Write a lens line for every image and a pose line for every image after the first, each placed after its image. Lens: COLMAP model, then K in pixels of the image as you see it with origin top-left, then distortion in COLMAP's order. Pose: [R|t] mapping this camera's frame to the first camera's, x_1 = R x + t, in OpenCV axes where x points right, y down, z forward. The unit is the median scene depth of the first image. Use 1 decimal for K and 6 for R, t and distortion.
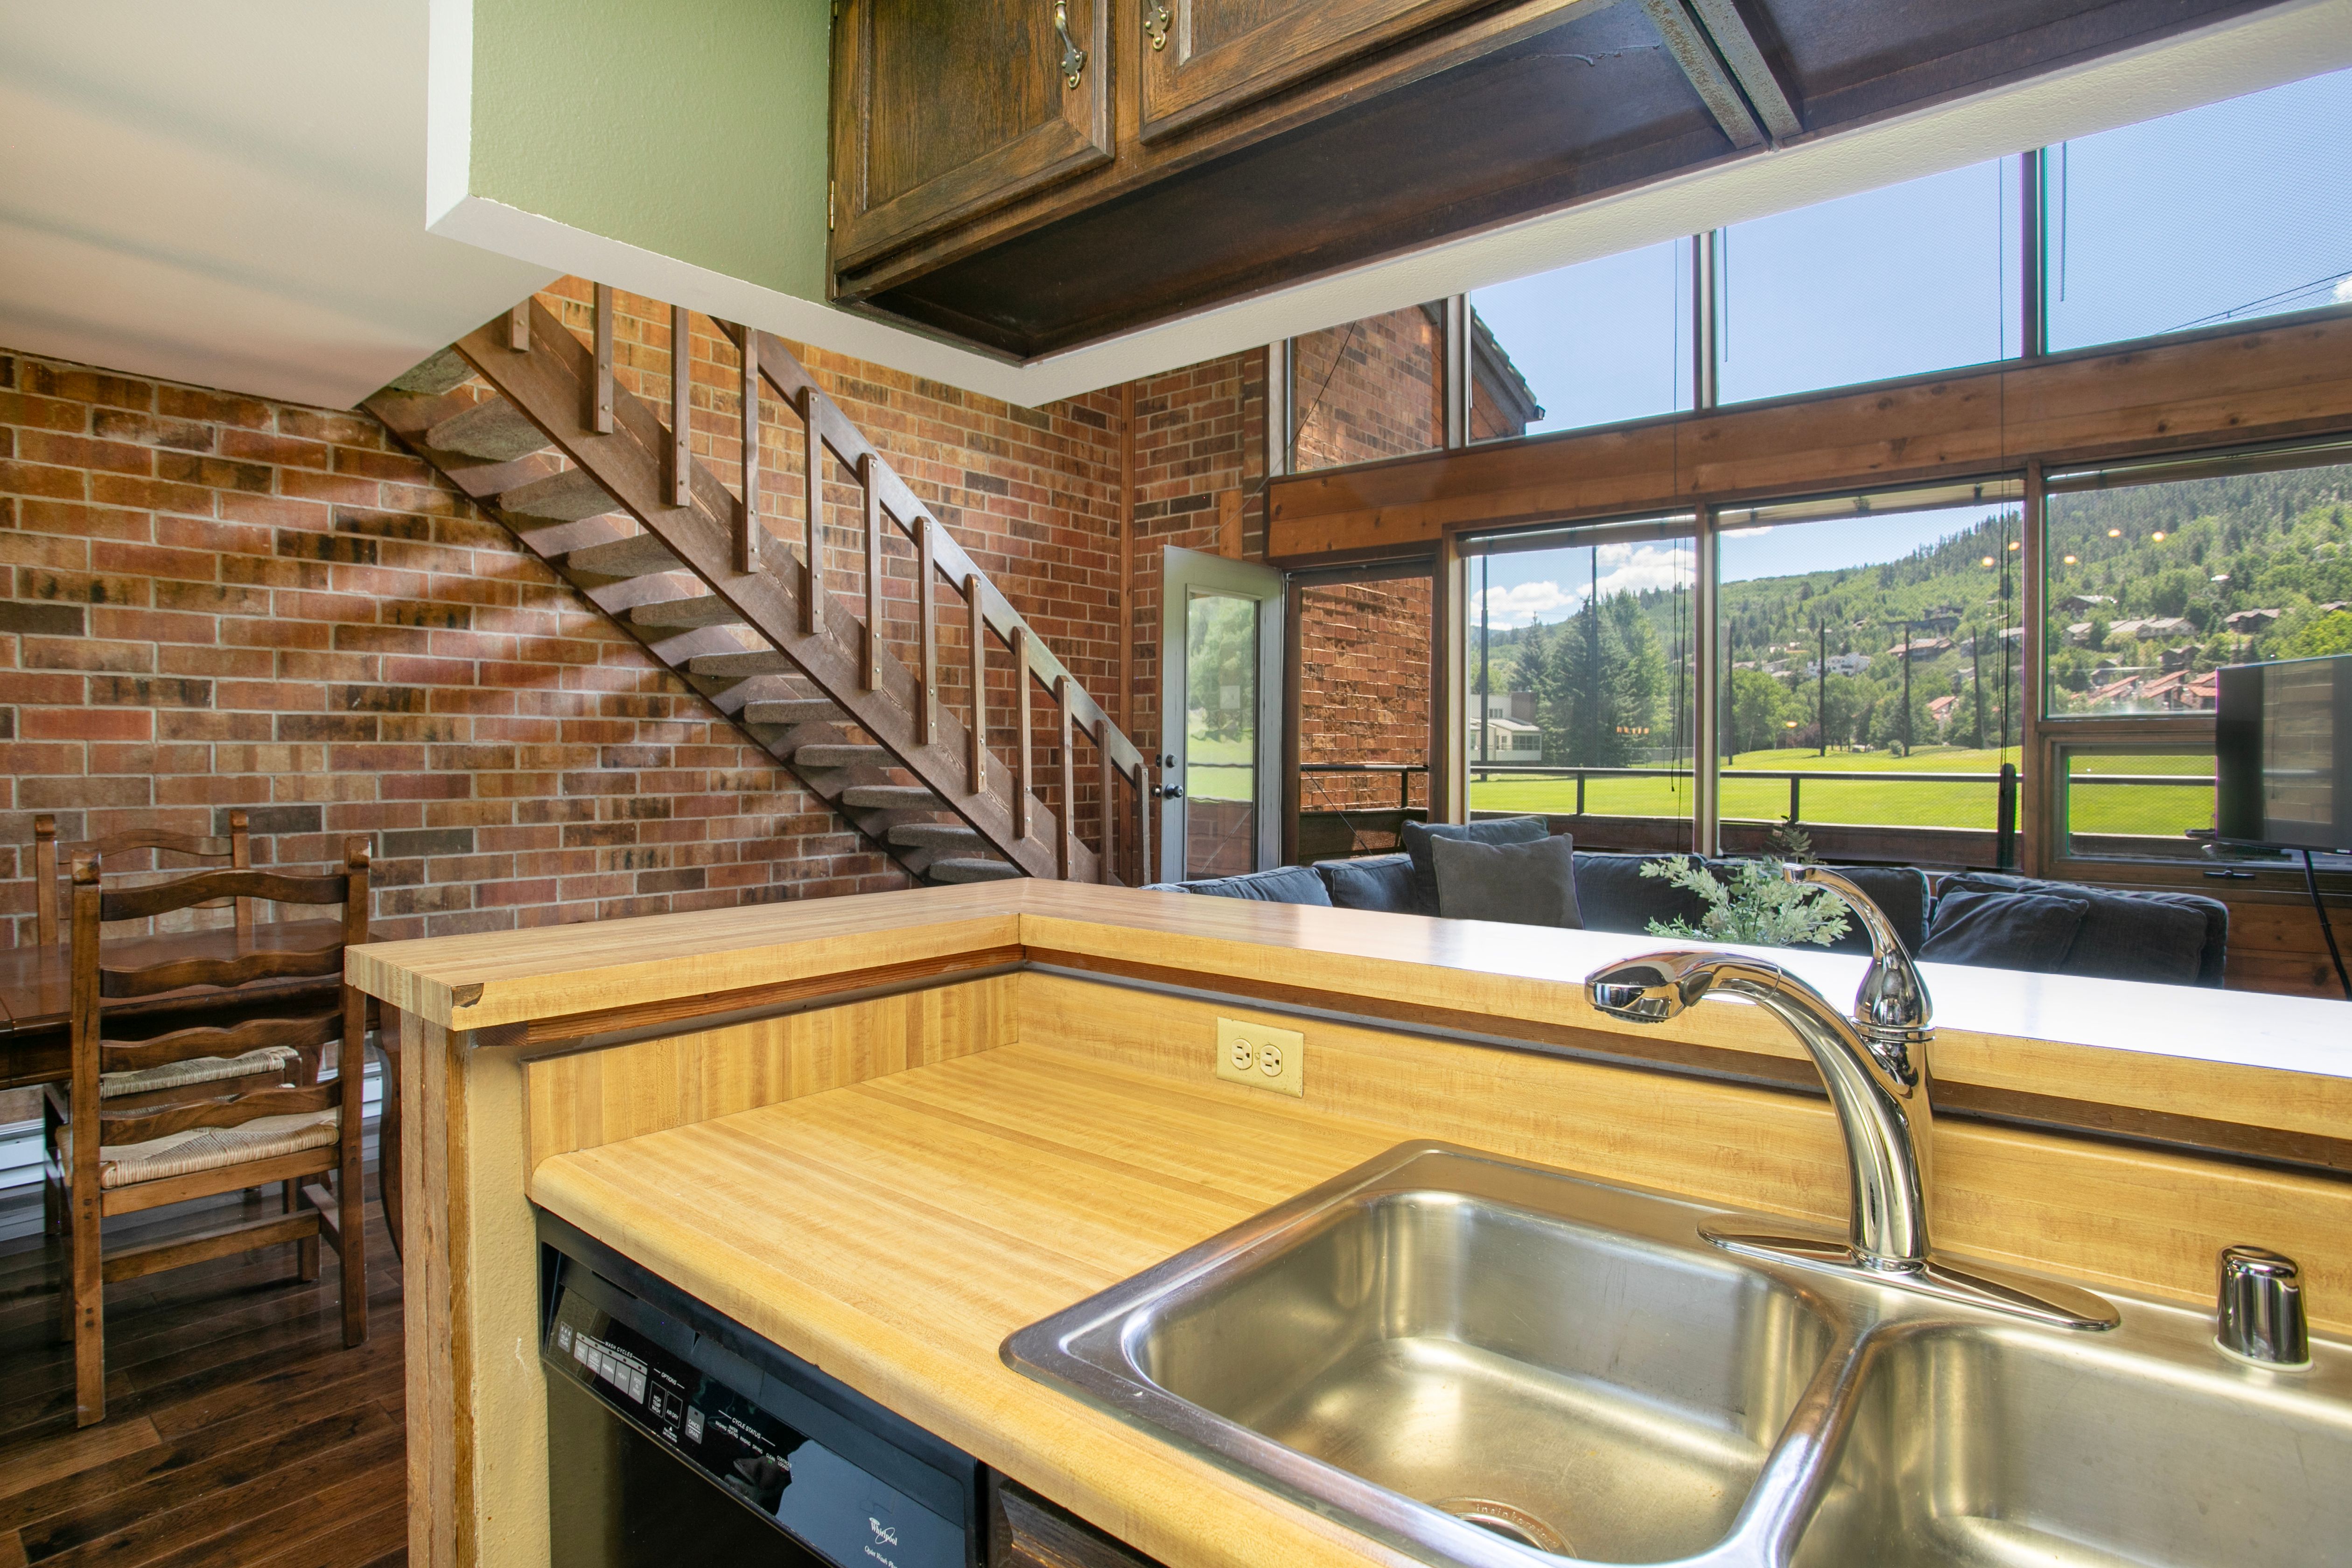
lens RADIAL K [[1197.8, 0, 1156.2], [0, 1197.8, 757.8], [0, 0, 1]] dist [-0.080932, 0.035932]
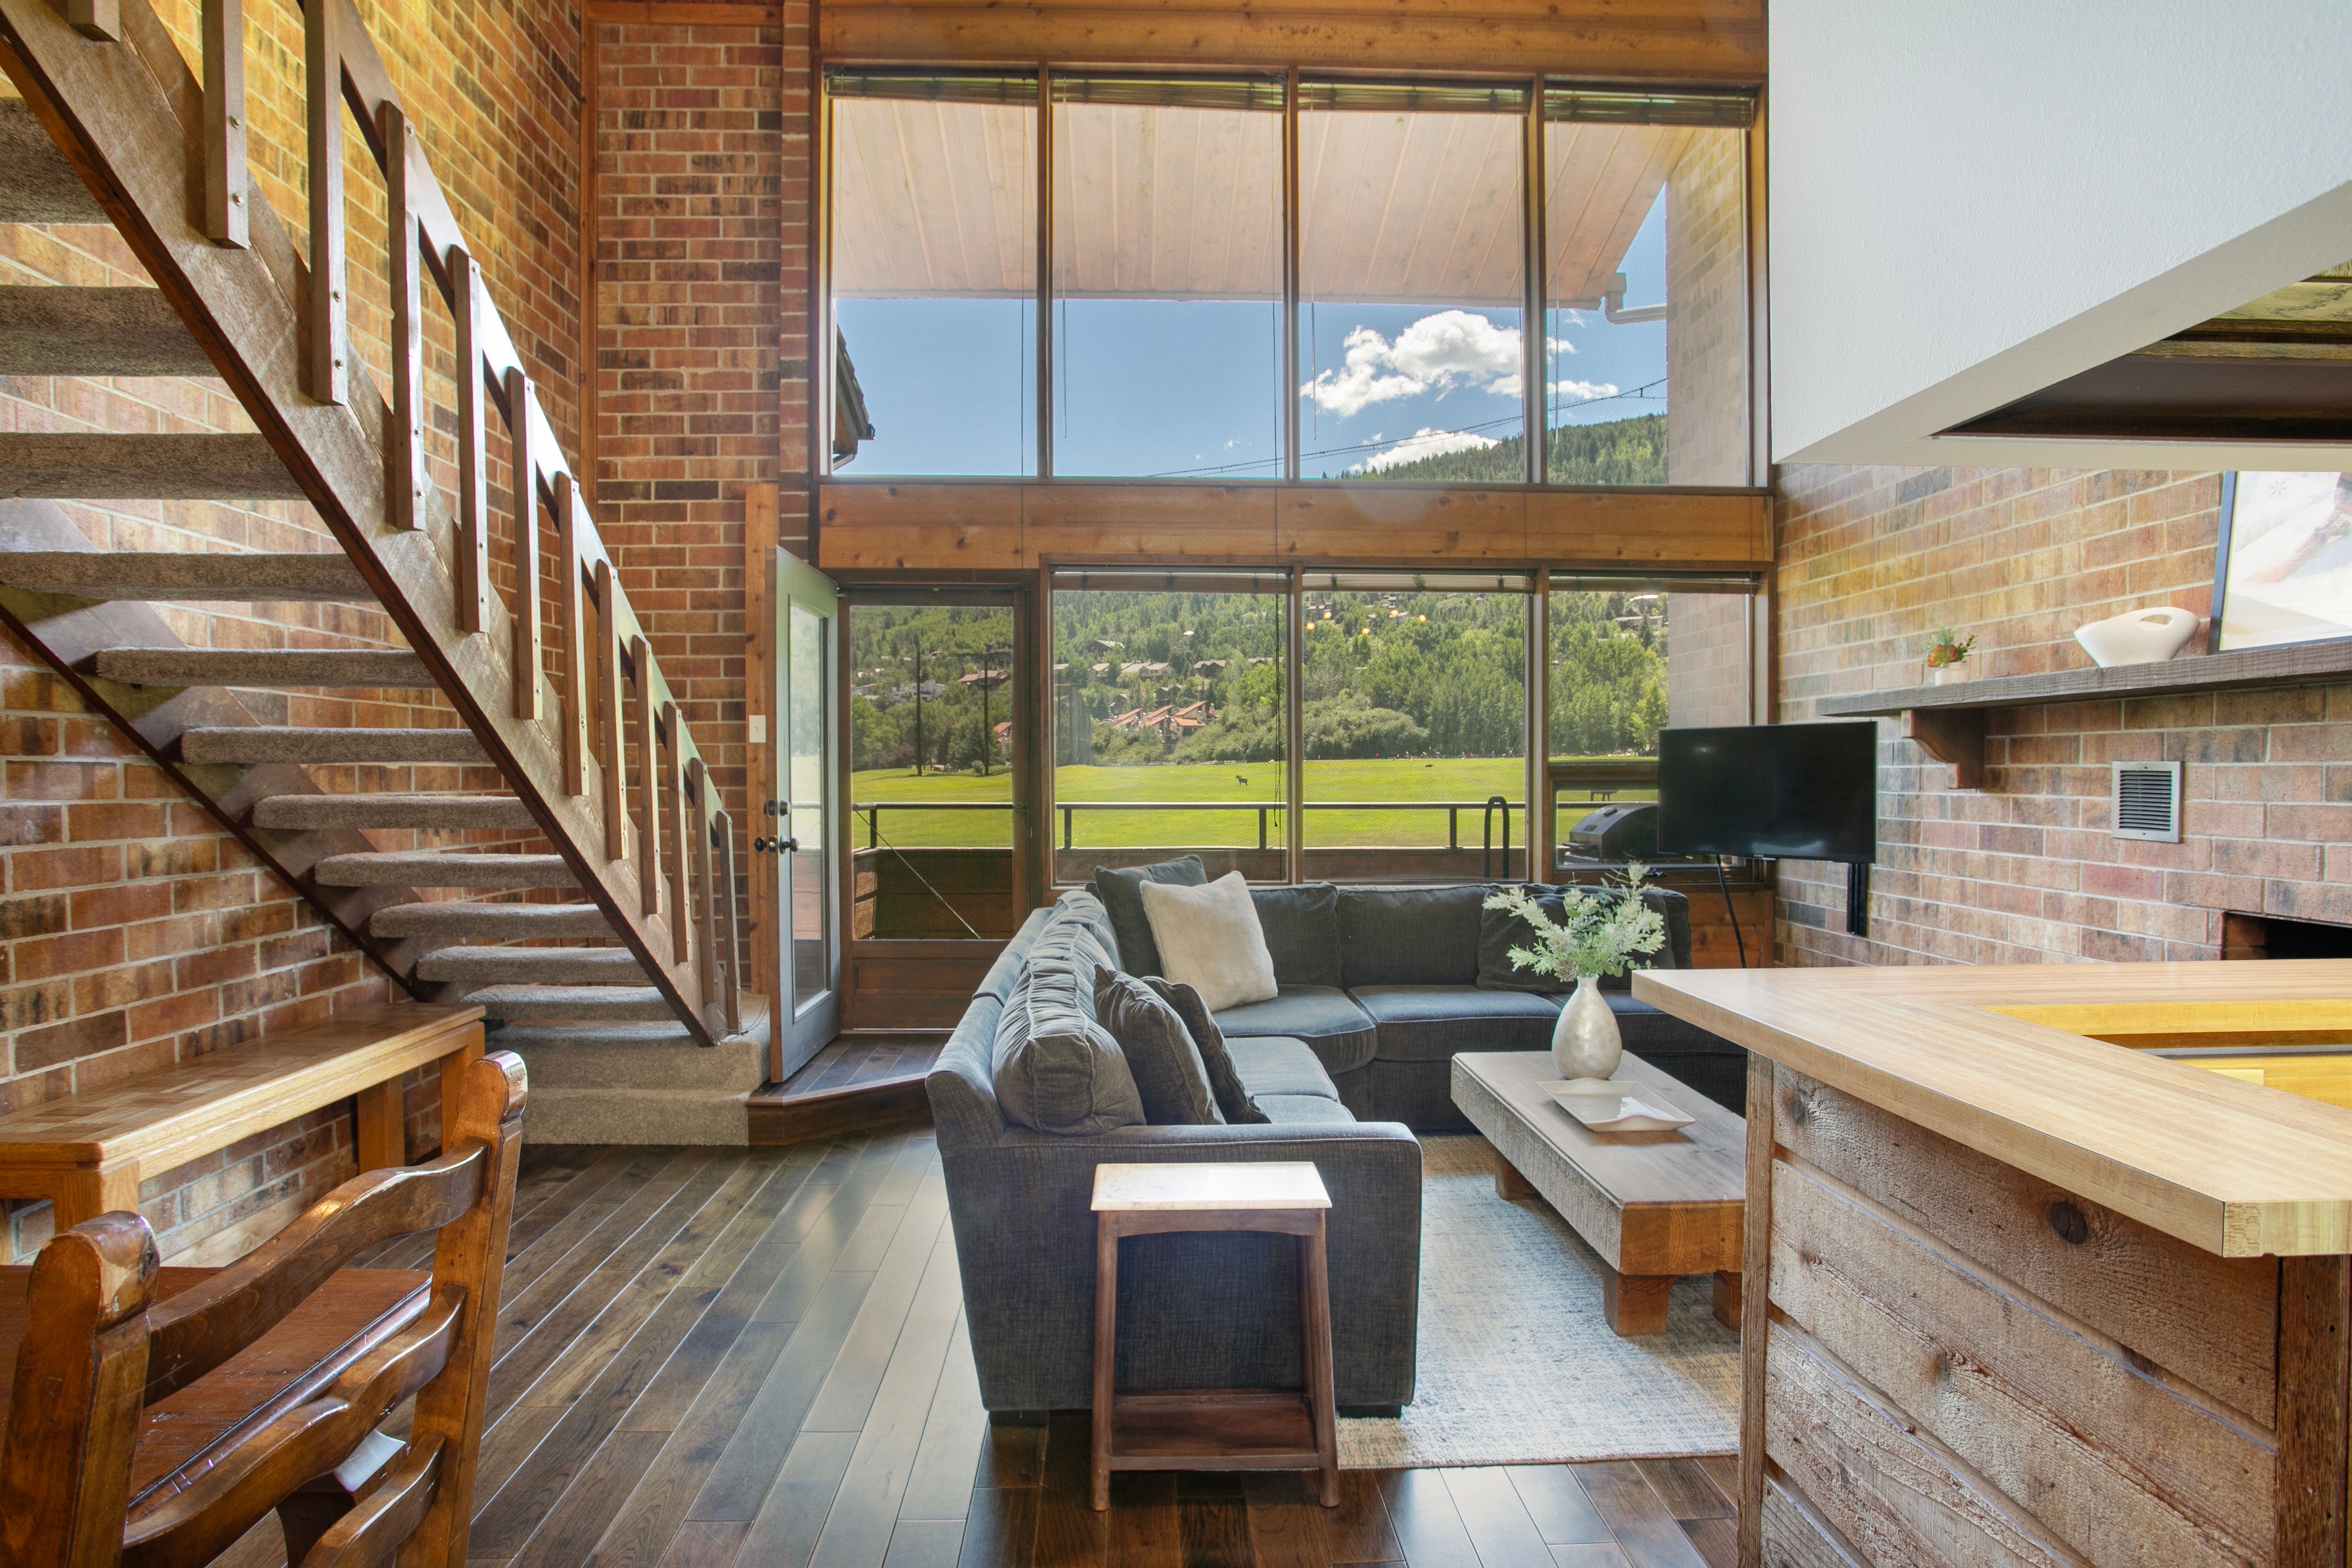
lens RADIAL K [[1217.3, 0, 1168.2], [0, 1217.3, 808.9], [0, 0, 1]] dist [-0.084182, 0.039078]
pose [[0.740470, -0.025379, 0.671610, -0.402058], [0.007865, 0.999546, 0.029101, -0.020778], [-0.672043, -0.016266, 0.740333, 0.232396]]
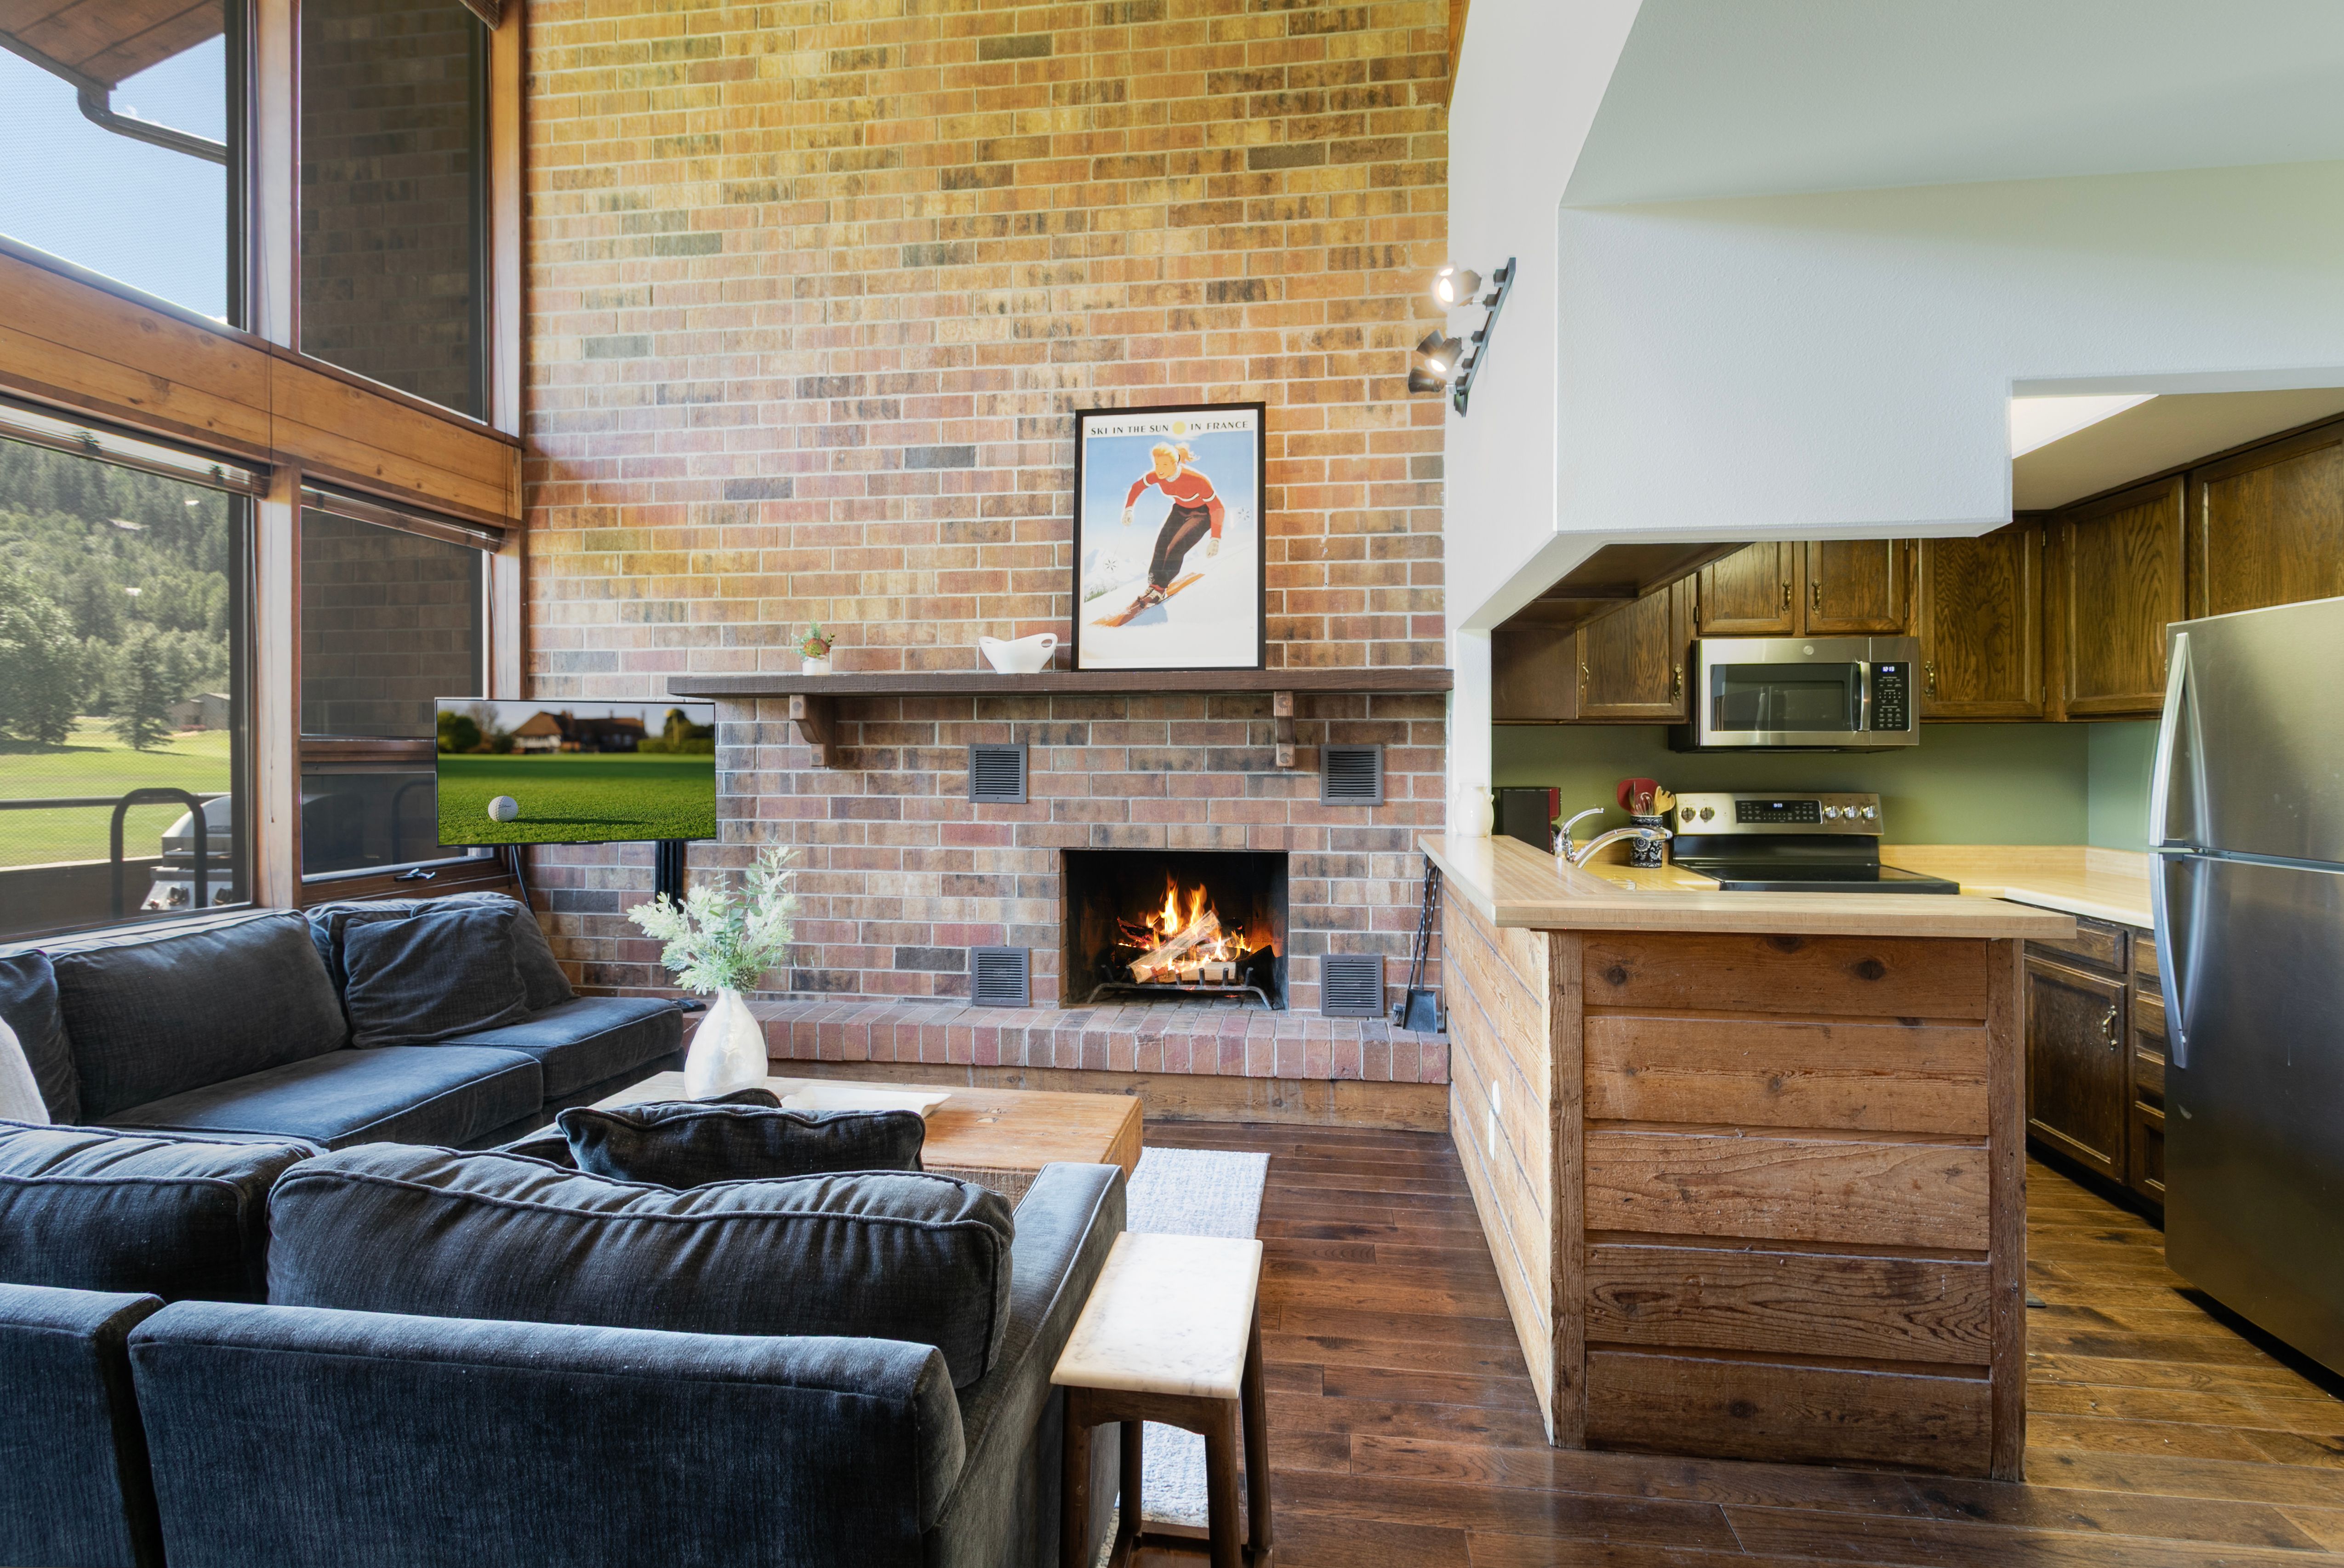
lens RADIAL K [[1142.5, 0, 1187.6], [0, 1142.5, 759.6], [0, 0, 1]] dist [-0.002564, -0.000634]
pose [[-0.533239, -0.006187, 0.845942, -0.356814], [-0.000871, 0.999977, 0.006765, -0.017843], [-0.845964, 0.002870, -0.533232, 0.767531]]
